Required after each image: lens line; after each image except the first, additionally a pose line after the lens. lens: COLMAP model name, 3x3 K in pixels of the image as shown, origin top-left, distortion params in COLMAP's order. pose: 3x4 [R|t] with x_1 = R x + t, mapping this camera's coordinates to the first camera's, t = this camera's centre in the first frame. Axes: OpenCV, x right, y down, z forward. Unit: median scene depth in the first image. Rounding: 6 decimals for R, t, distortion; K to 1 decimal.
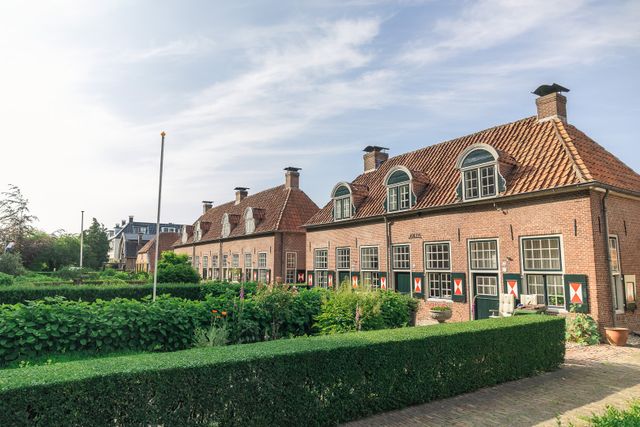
lens RADIAL K [[407.4, 0, 322.9], [0, 407.4, 215.2], [0, 0, 1]] dist [-0.006665, -0.000025]
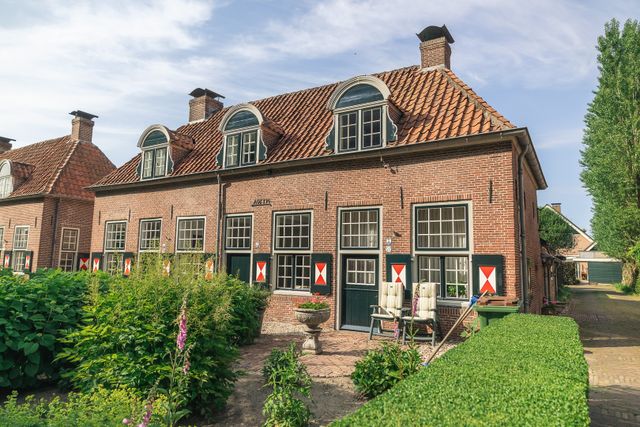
lens RADIAL K [[407.4, 0, 322.9], [0, 407.4, 215.2], [0, 0, 1]] dist [-0.006665, -0.000025]
pose [[0.902747, 0.065601, 0.425141, 0.025494], [-0.071655, 0.997428, -0.001754, 0.070646], [-0.424163, -0.028880, 0.905125, 0.335879]]
